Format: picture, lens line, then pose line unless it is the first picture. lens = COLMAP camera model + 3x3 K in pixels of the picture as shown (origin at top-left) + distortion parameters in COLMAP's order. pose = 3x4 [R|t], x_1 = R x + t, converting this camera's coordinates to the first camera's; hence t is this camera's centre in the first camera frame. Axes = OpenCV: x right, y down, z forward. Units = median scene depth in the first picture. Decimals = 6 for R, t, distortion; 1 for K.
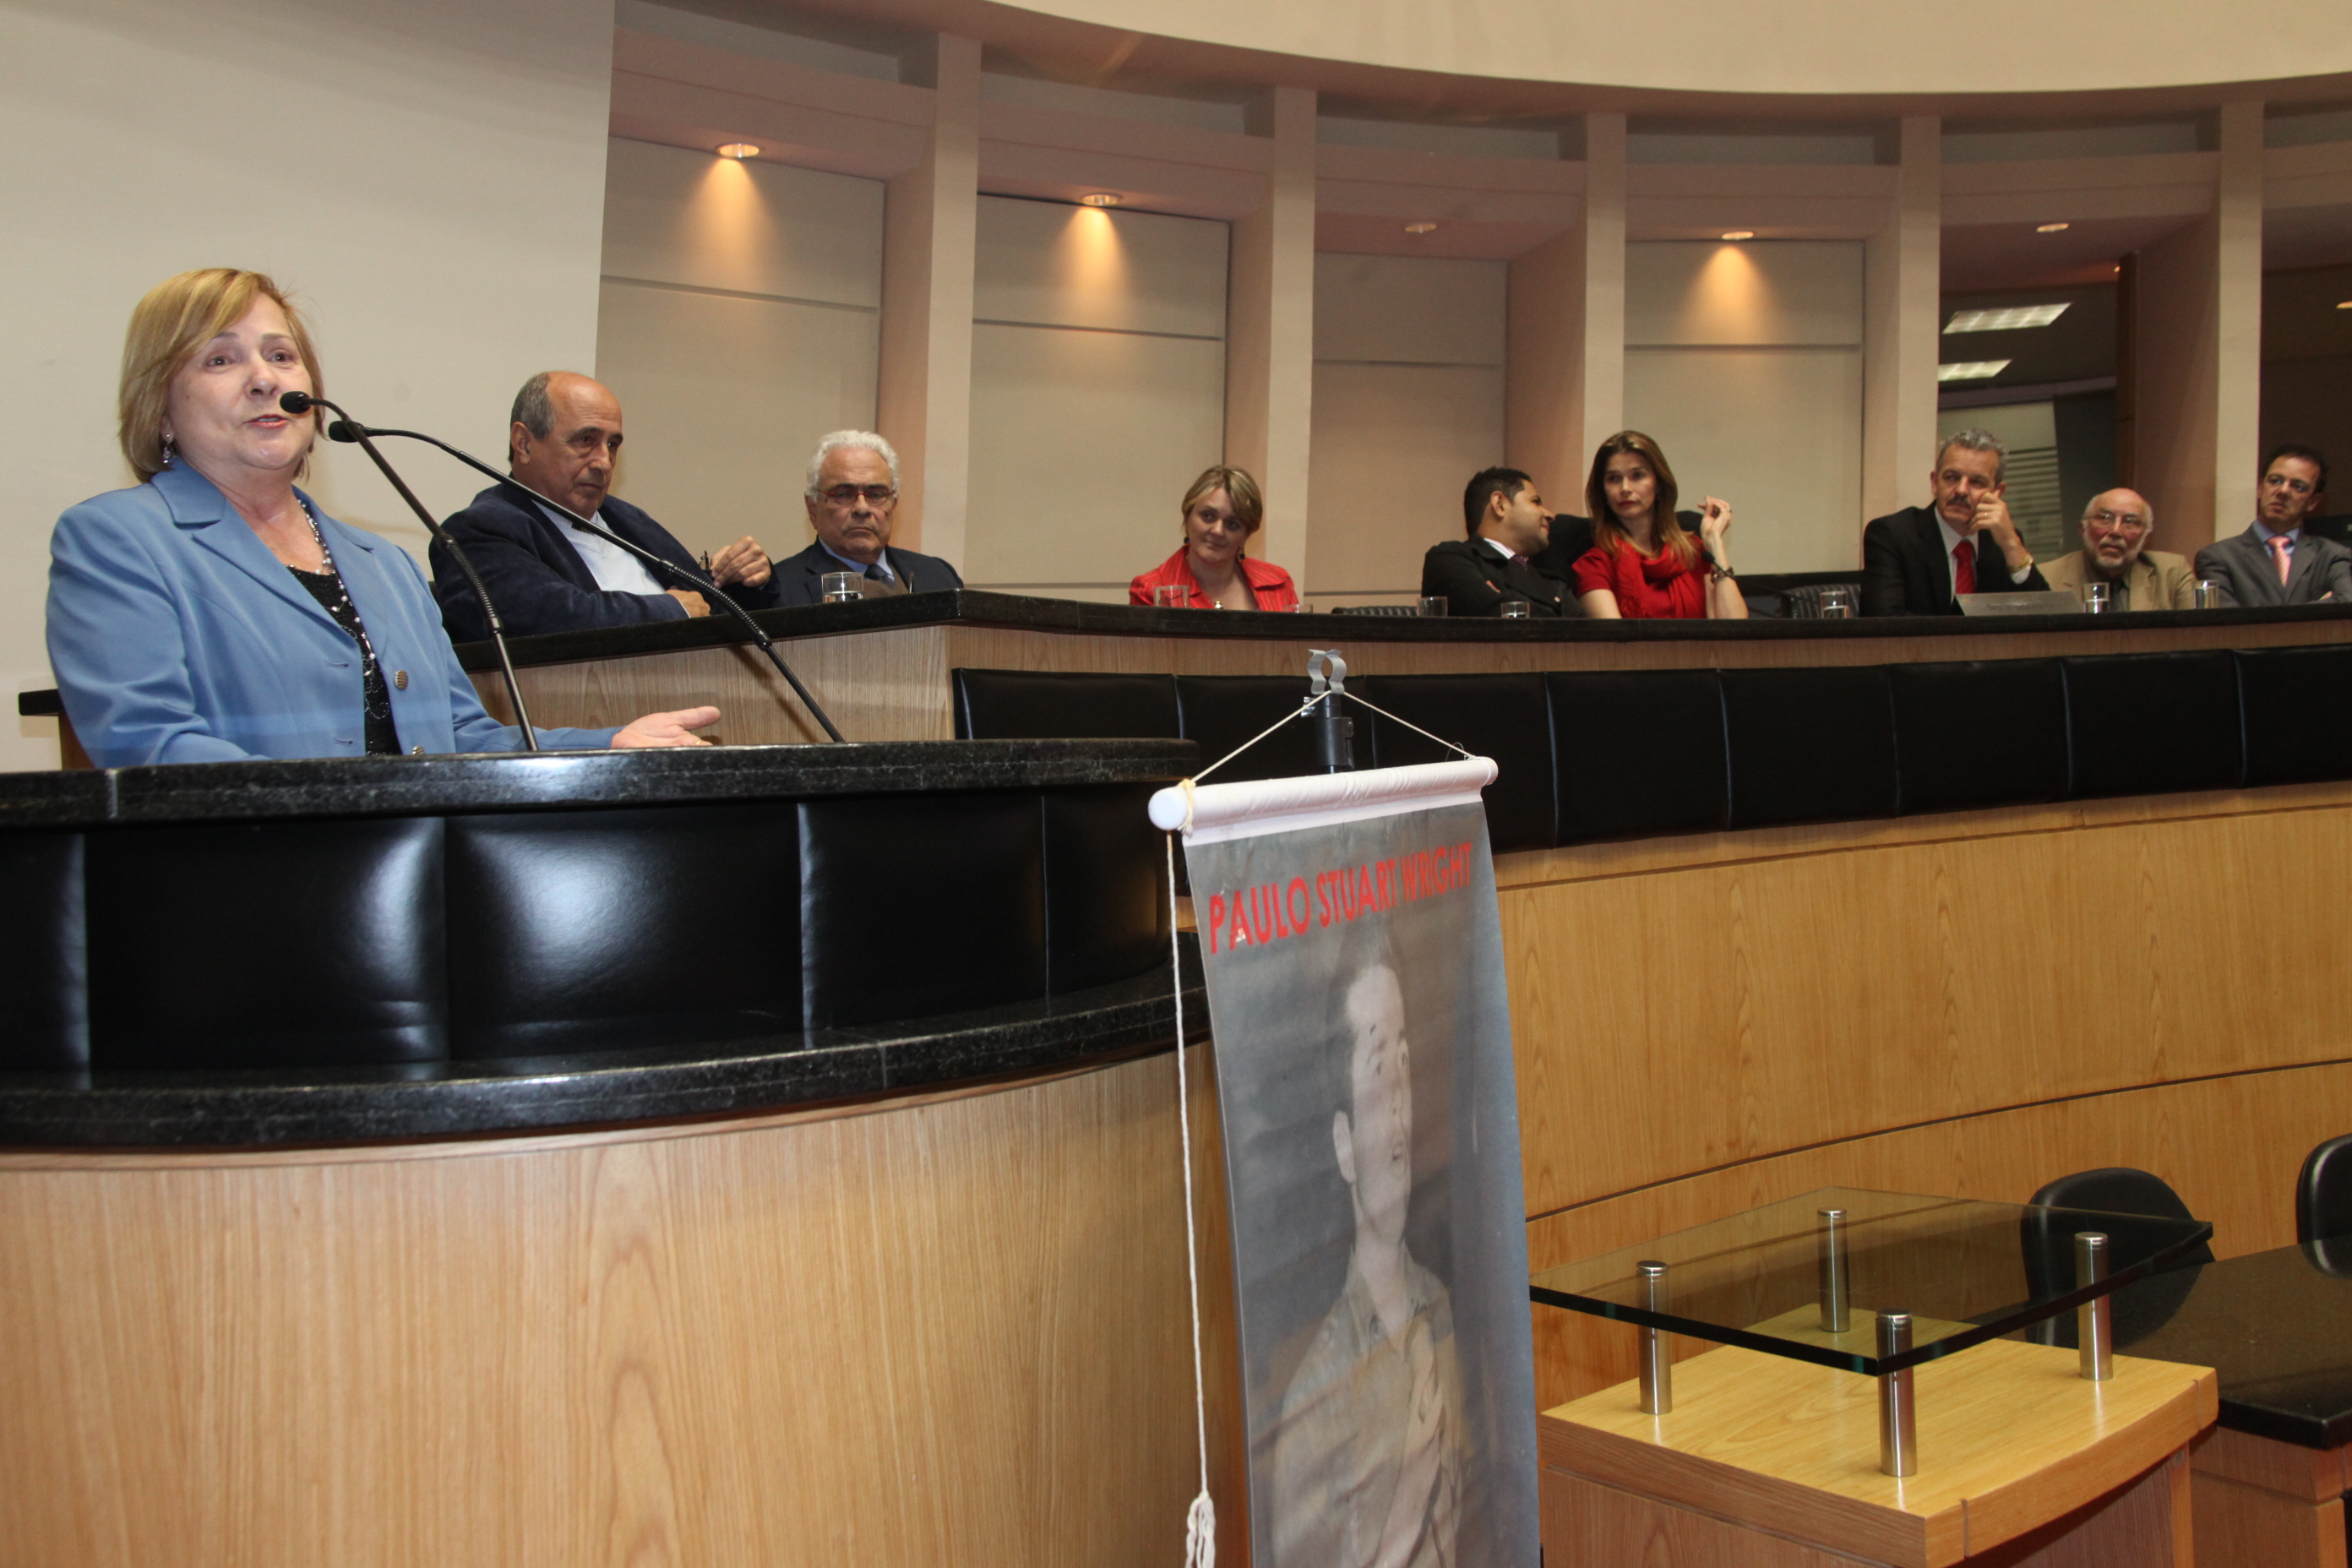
lens RADIAL K [[2272.9, 0, 1176.6], [0, 2272.9, 855.0], [0, 0, 1]] dist [-0.115576, 0.112170]
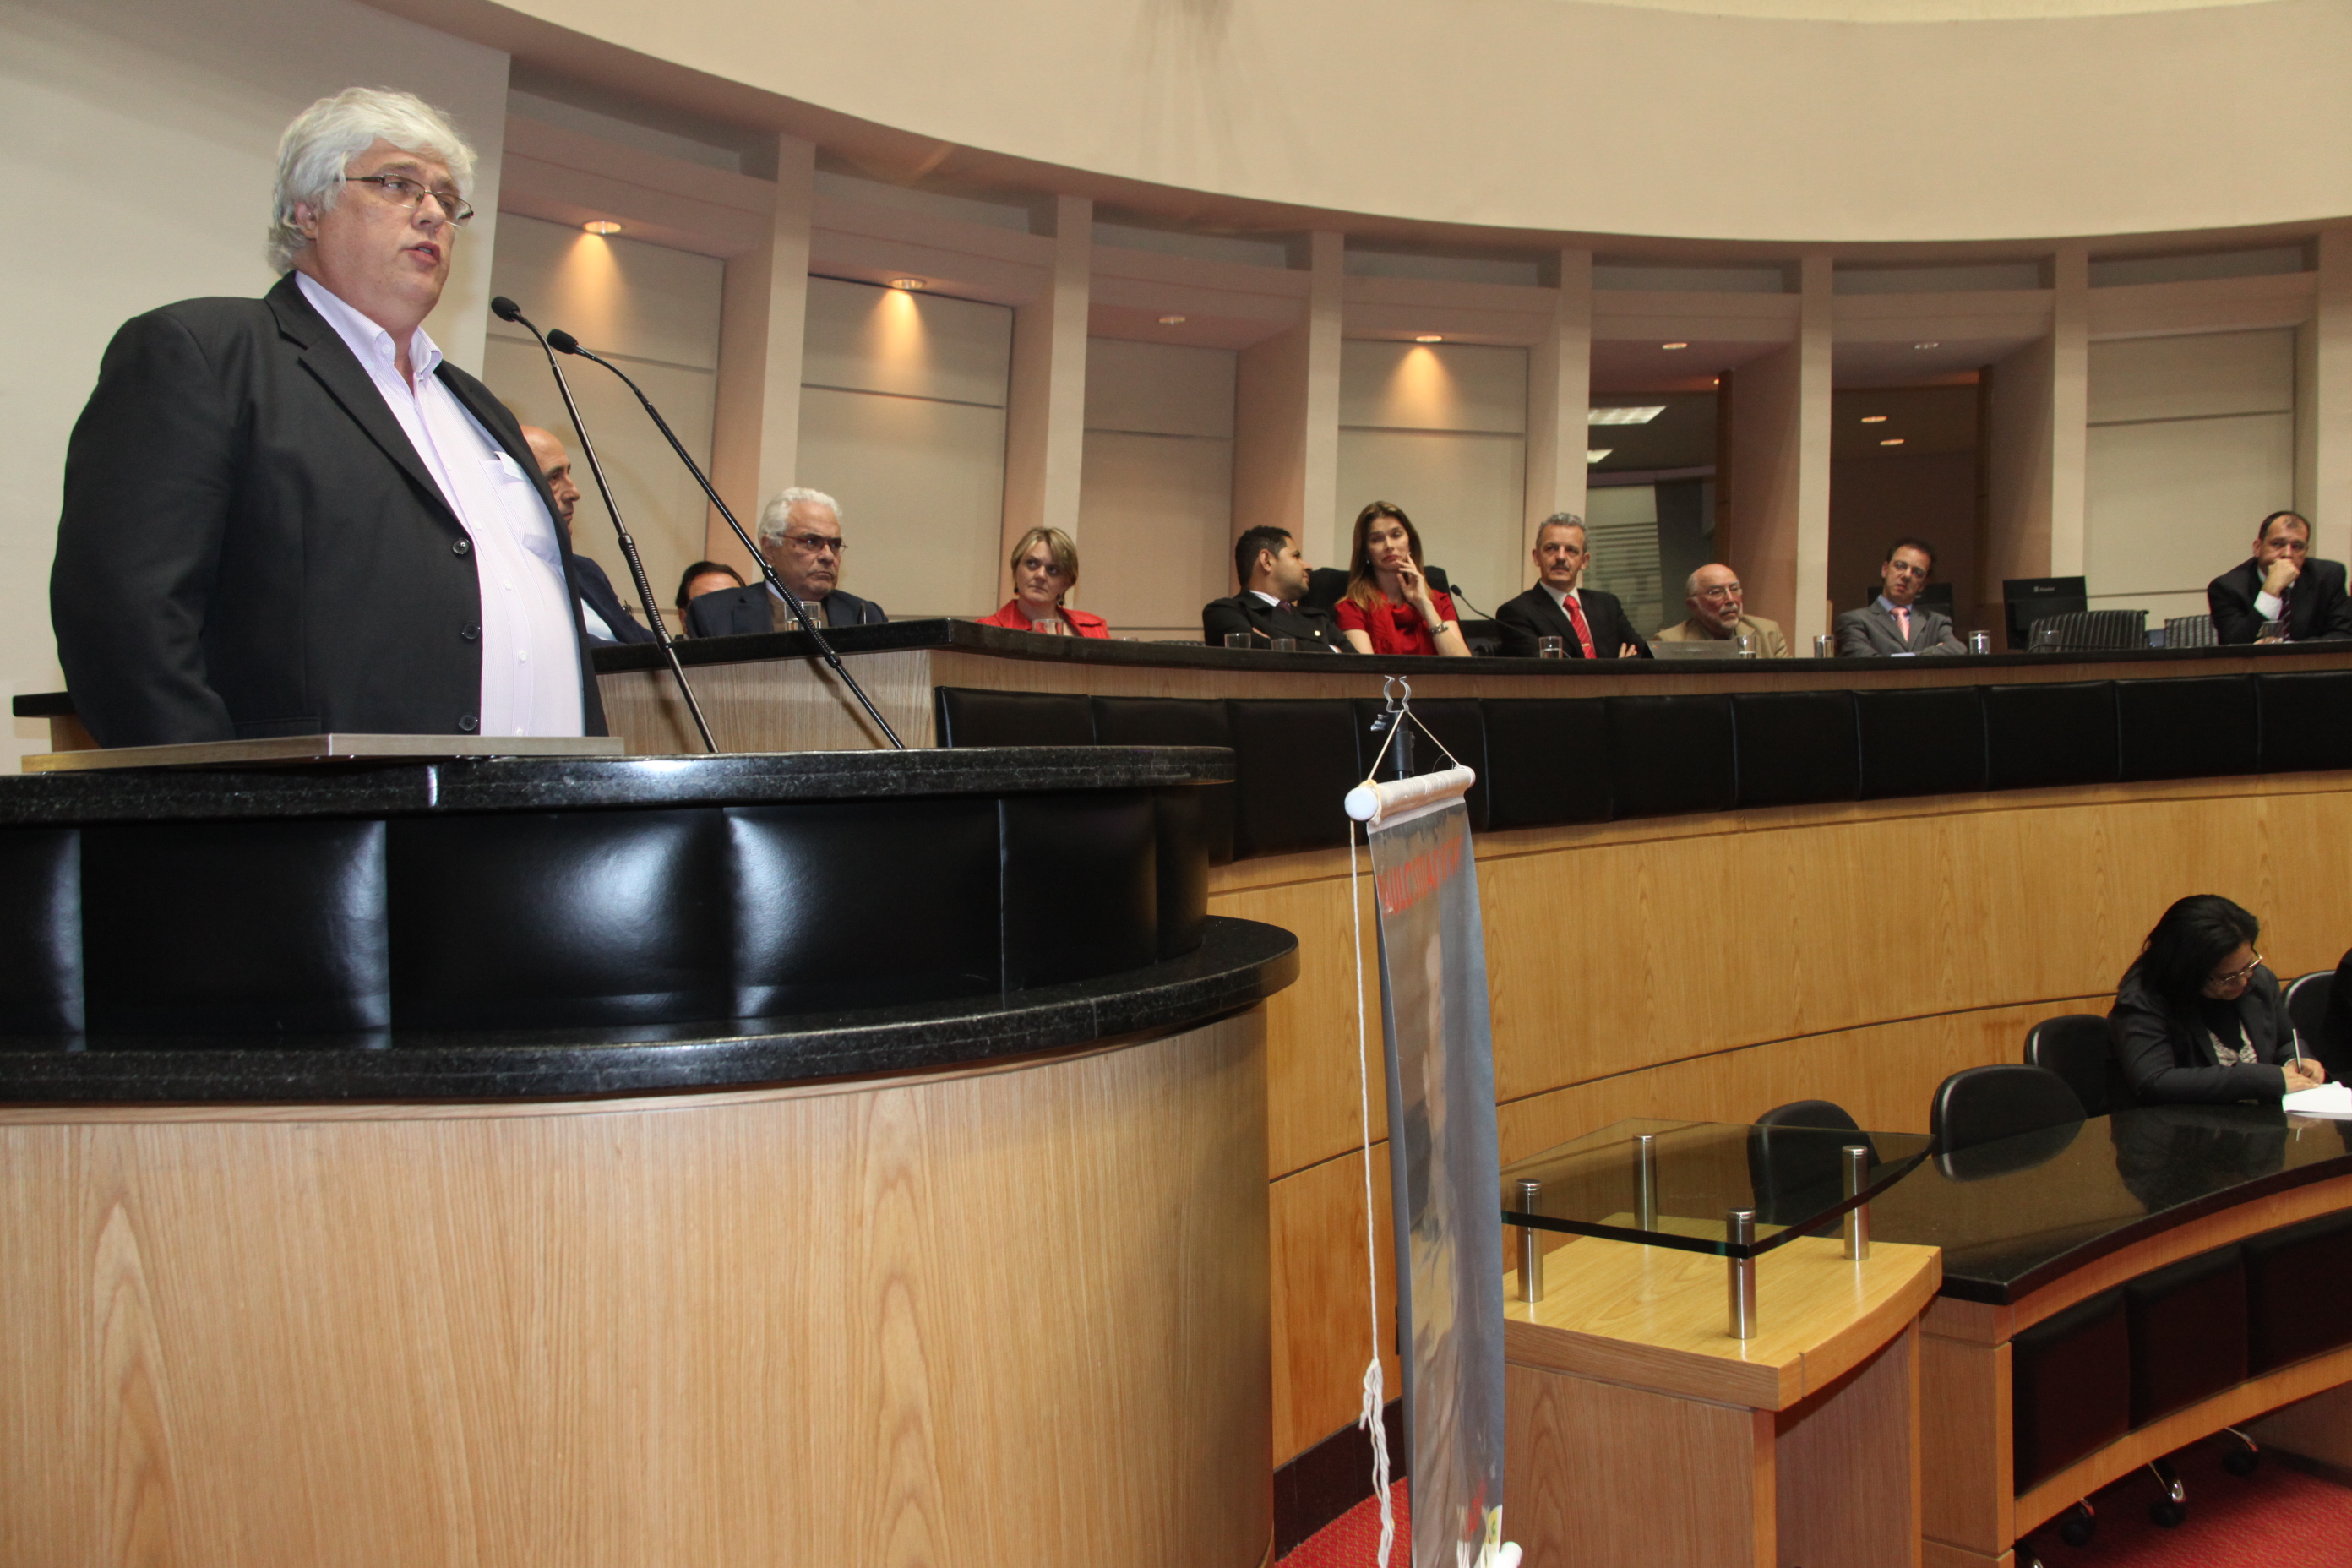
lens RADIAL K [[1986.2, 0, 1176.8], [0, 1986.2, 876.3], [0, 0, 1]] dist [-0.151197, 0.003631]
pose [[0.982487, -0.000128, 0.186334, -0.171146], [-0.001575, 0.999958, 0.008994, 0.005283], [-0.186327, -0.009130, 0.982445, -0.018902]]
